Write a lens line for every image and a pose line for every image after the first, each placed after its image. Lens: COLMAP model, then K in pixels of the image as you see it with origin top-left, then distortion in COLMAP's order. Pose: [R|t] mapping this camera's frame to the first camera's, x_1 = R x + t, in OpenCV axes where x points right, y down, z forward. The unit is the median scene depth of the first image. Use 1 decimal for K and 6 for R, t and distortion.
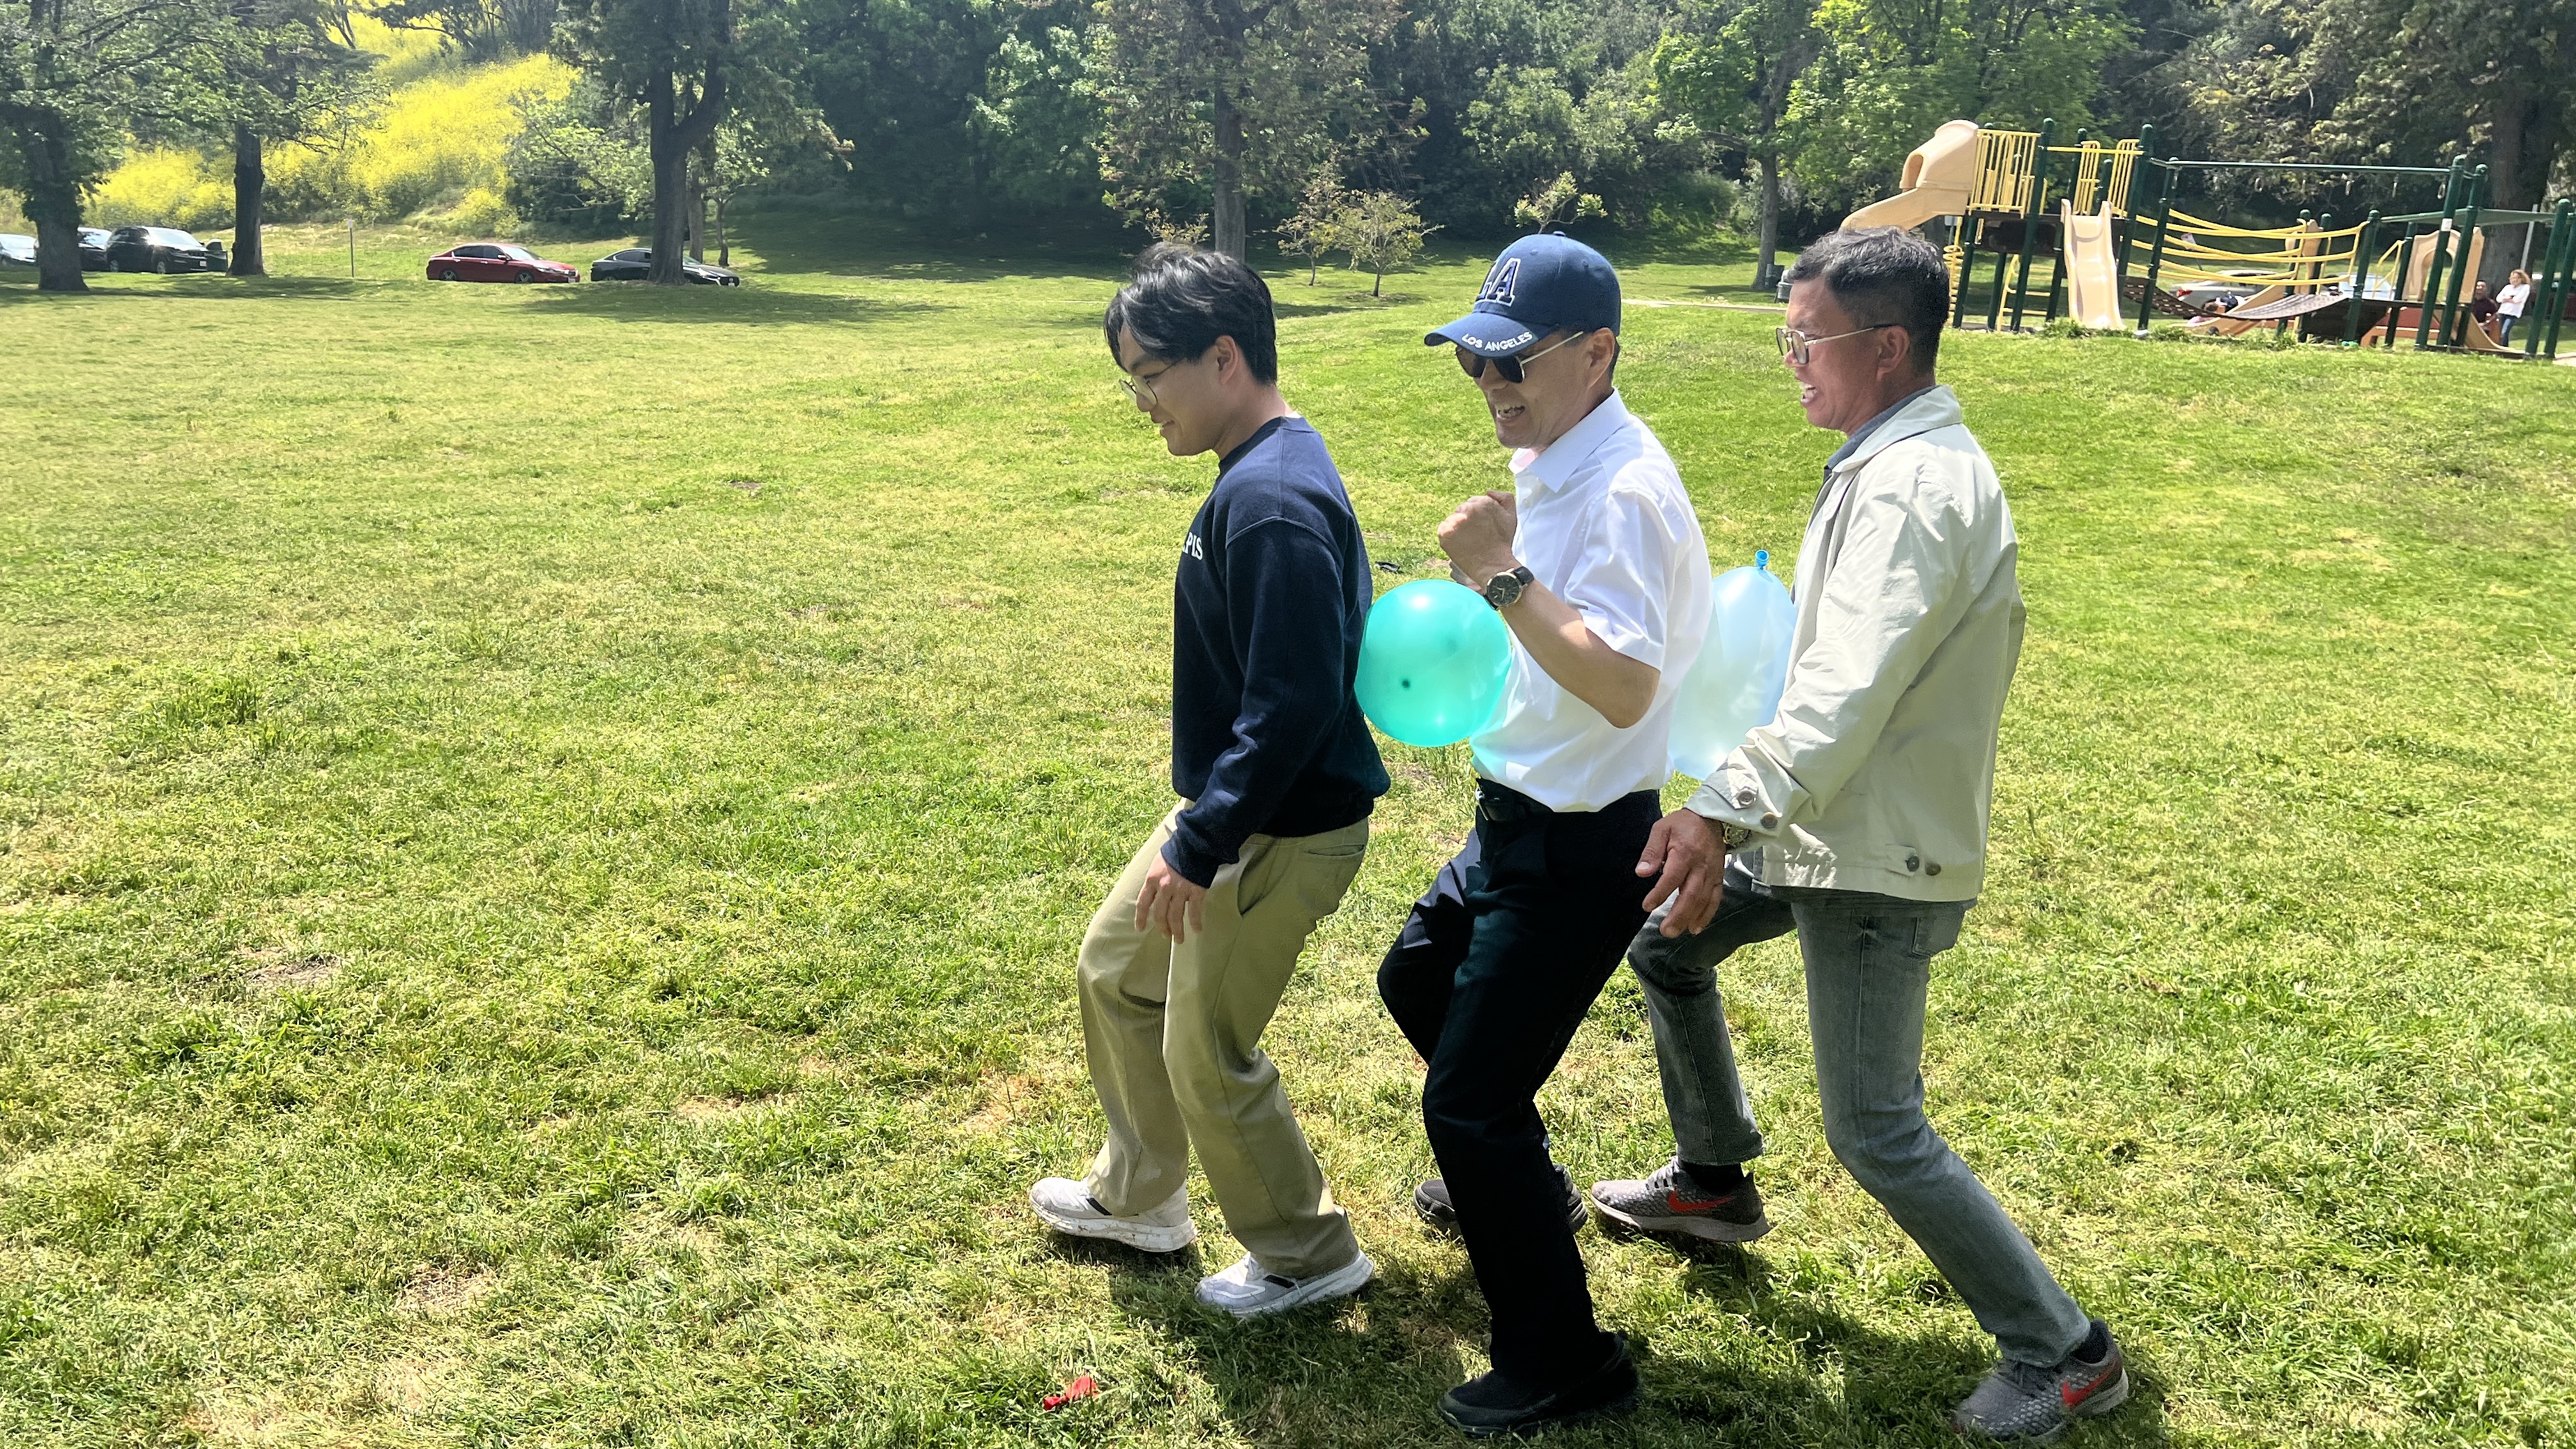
lens RADIAL K [[1925.4, 0, 1287.7], [0, 1925.4, 718.8], [0, 0, 1]] dist [0.065768, -0.081352]
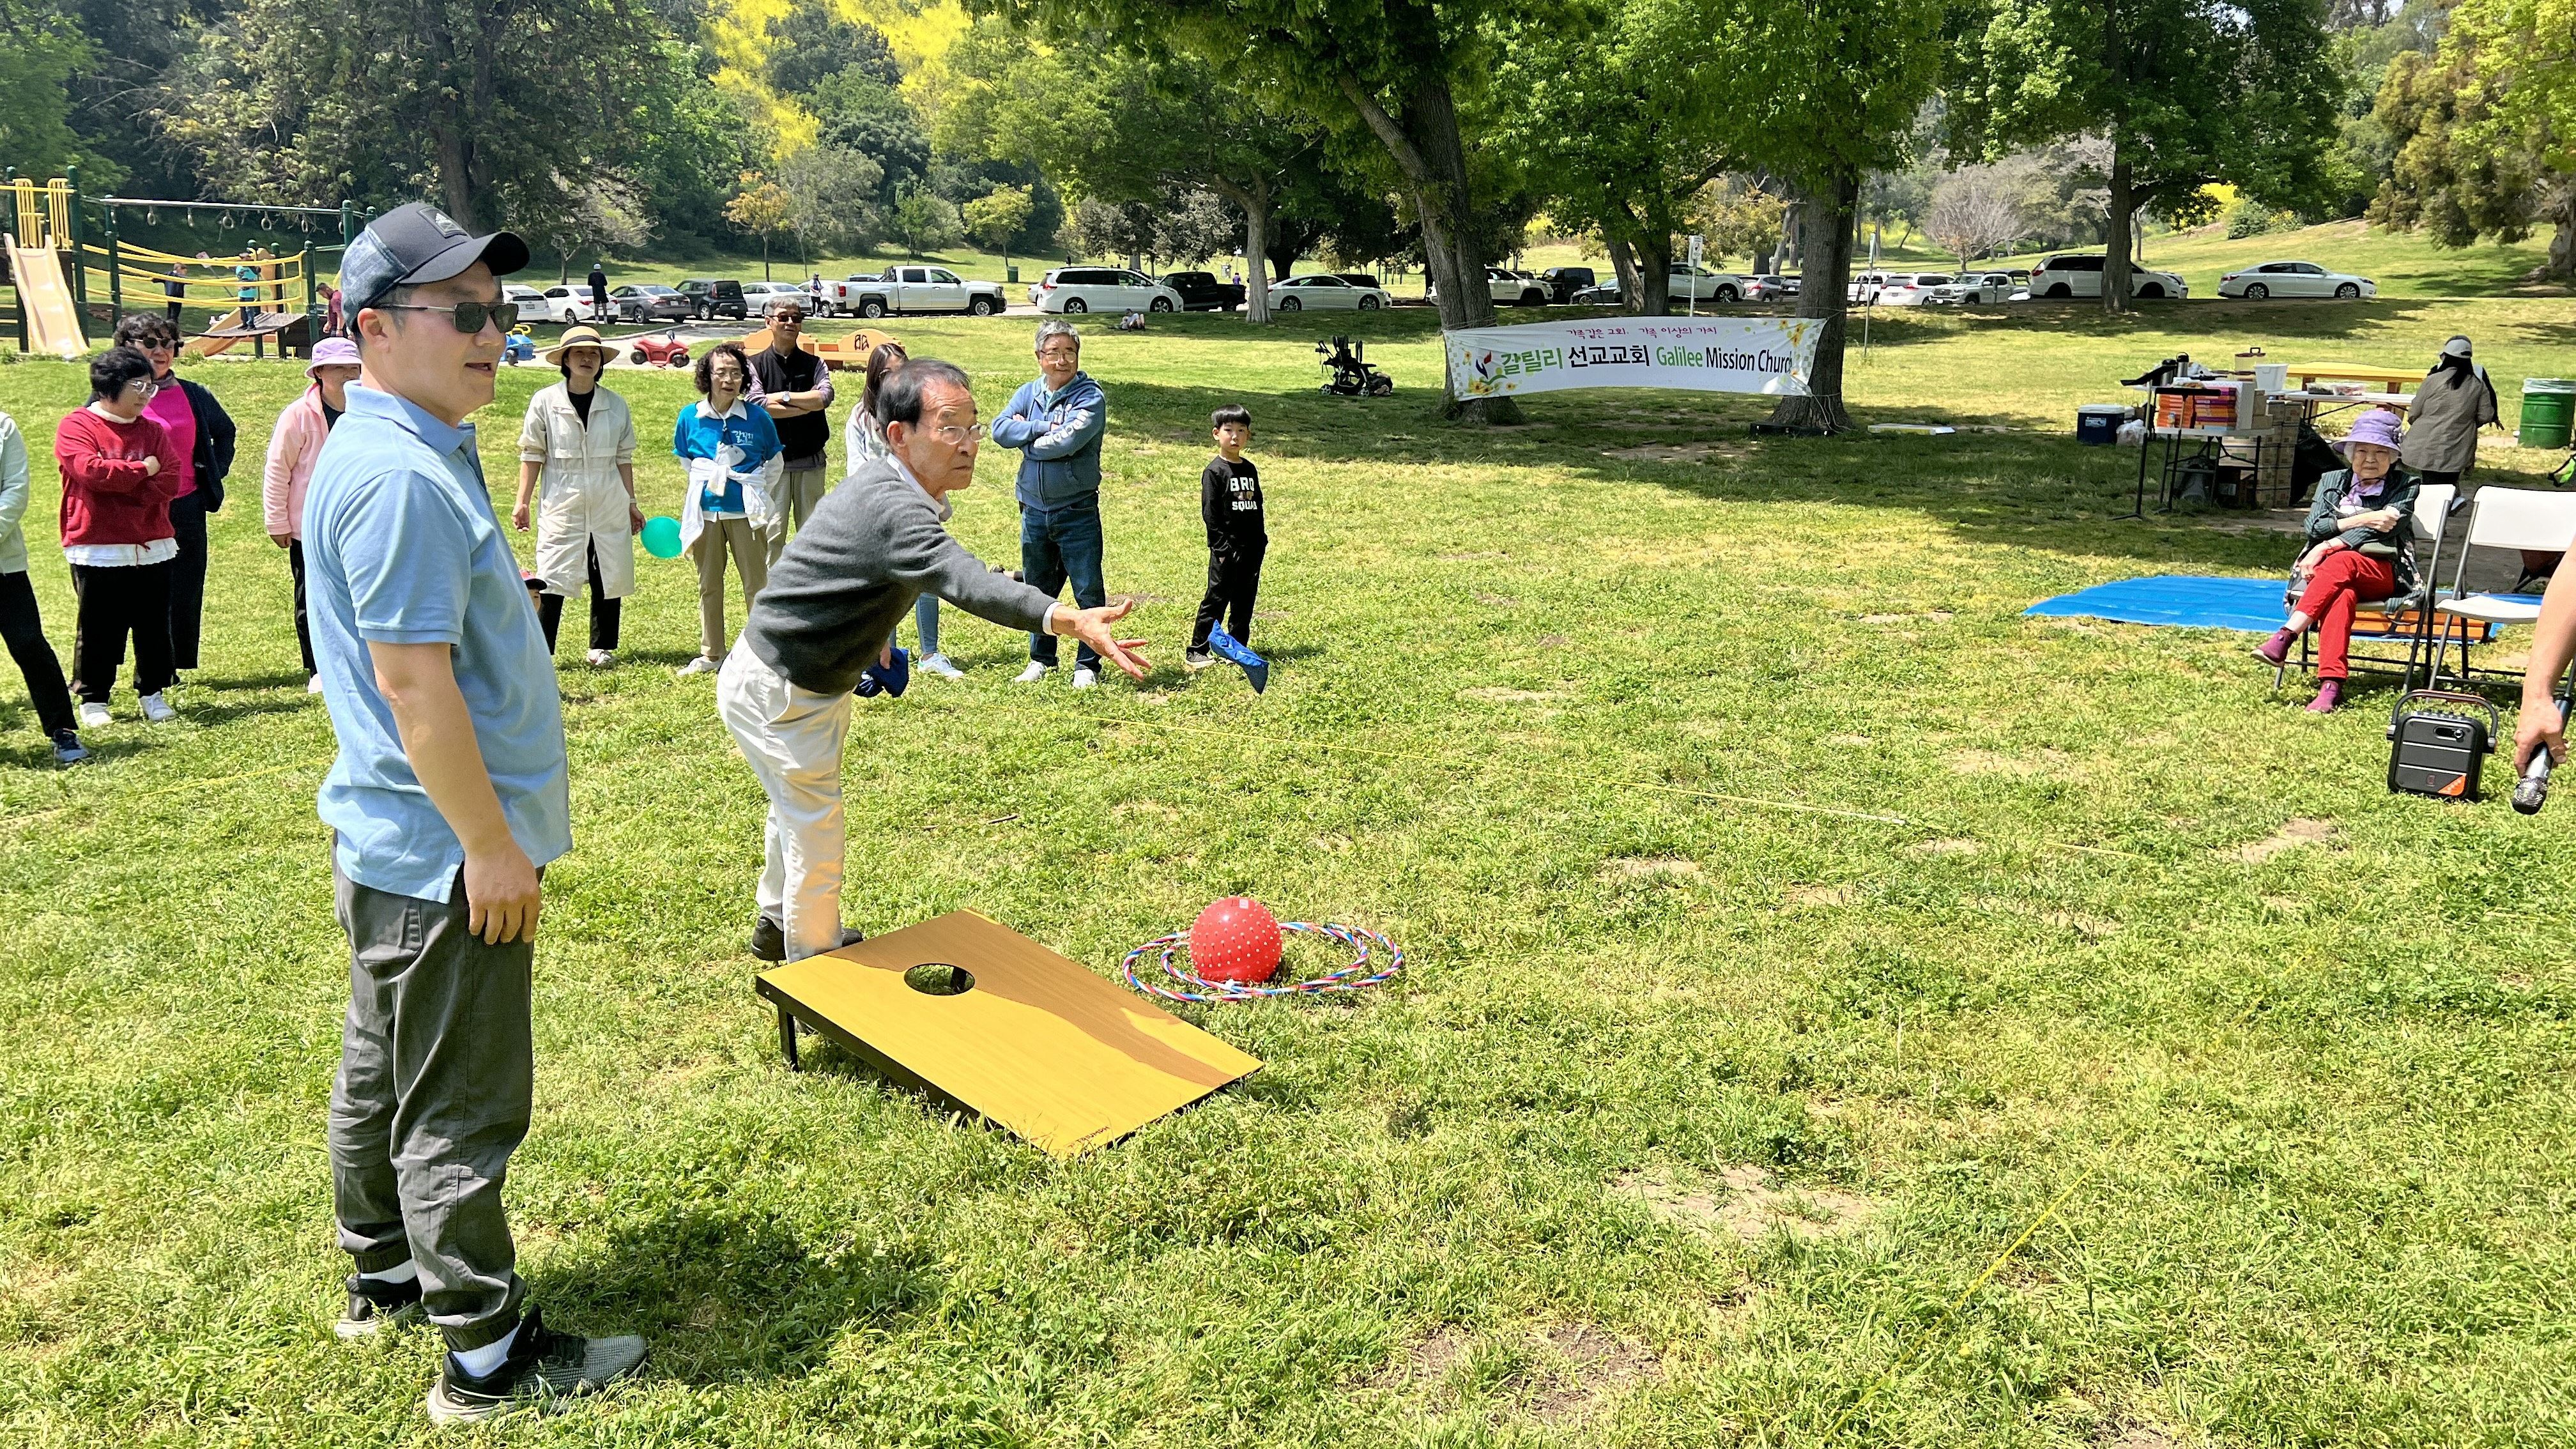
lens RADIAL K [[1925.4, 0, 1304.3], [0, 1925.4, 704.1], [0, 0, 1]] dist [0.065768, -0.081352]
pose [[0.619203, -0.190945, 0.761661, -0.021663], [0.200021, 0.976341, 0.082155, 0.036810], [-0.759328, 0.101477, 0.642746, -0.188076]]
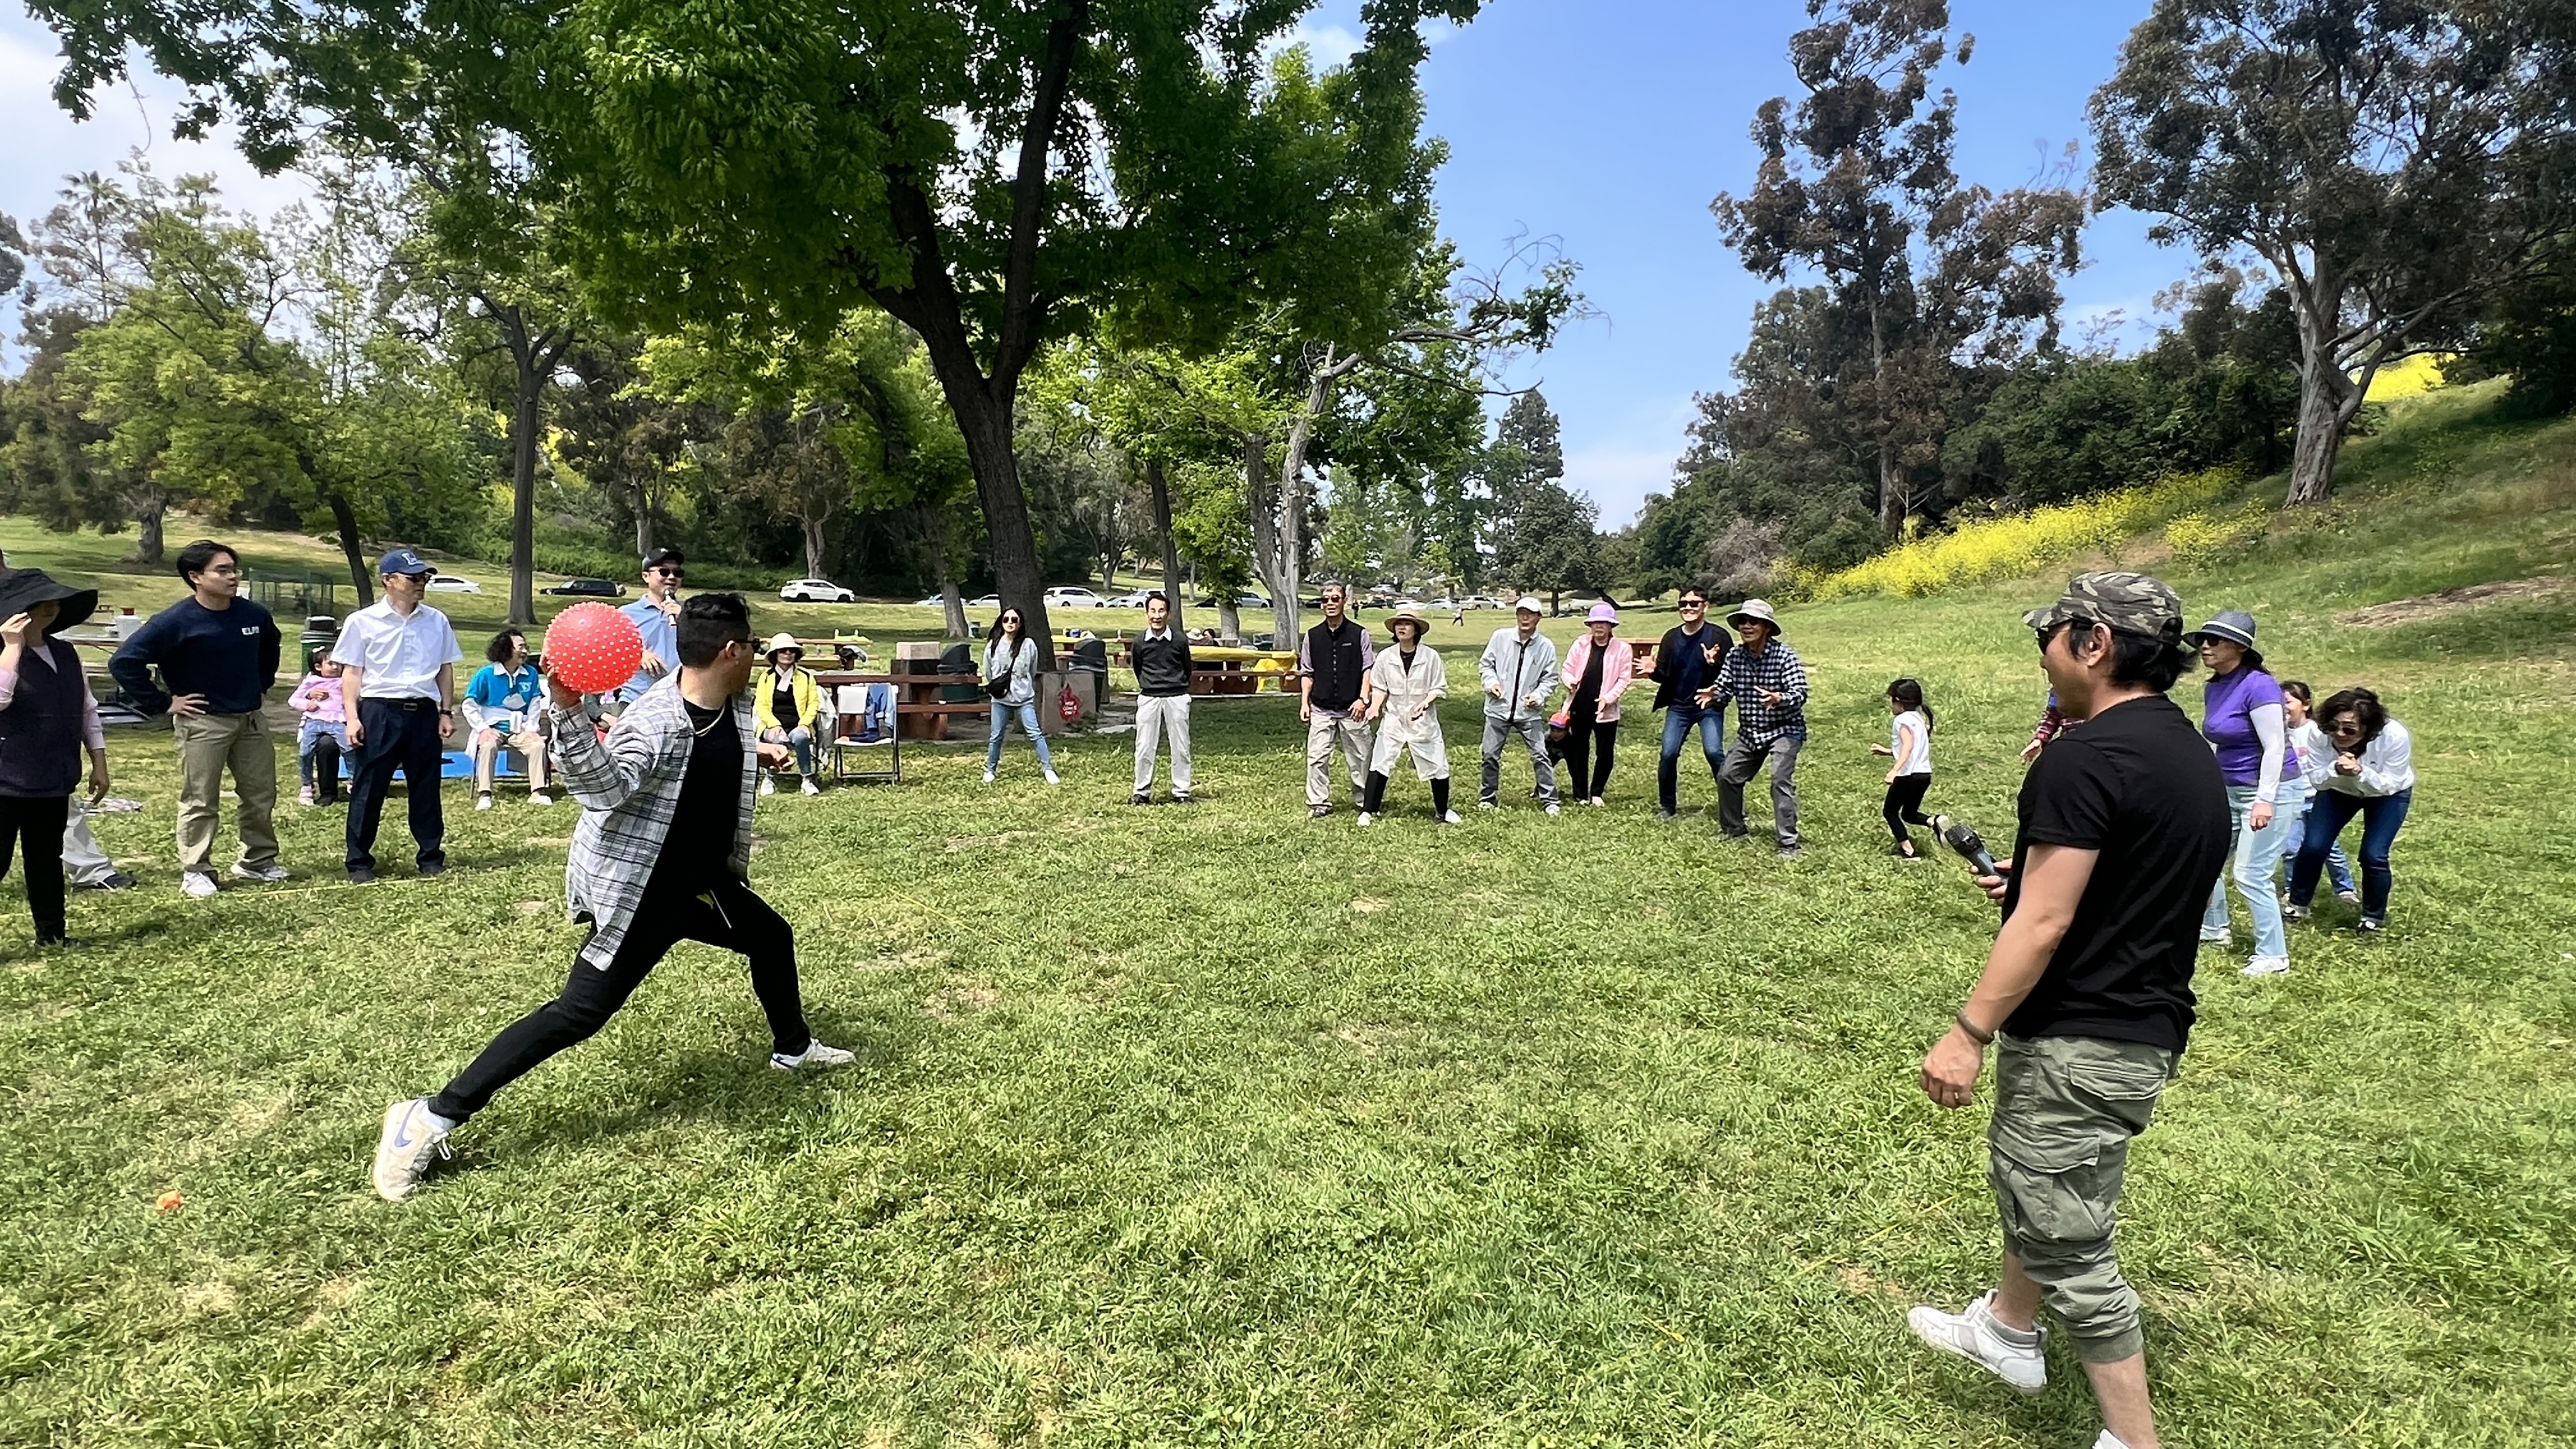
lens RADIAL K [[1372.5, 0, 1281.0], [0, 1372.5, 717.1], [0, 0, 1]] dist [-0.005541, 0.002041]
pose [[-0.576474, -0.109600, 0.809732, -0.110783], [0.121693, 0.968397, 0.217713, 0.010396], [-0.808003, 0.224045, -0.544918, -0.070904]]
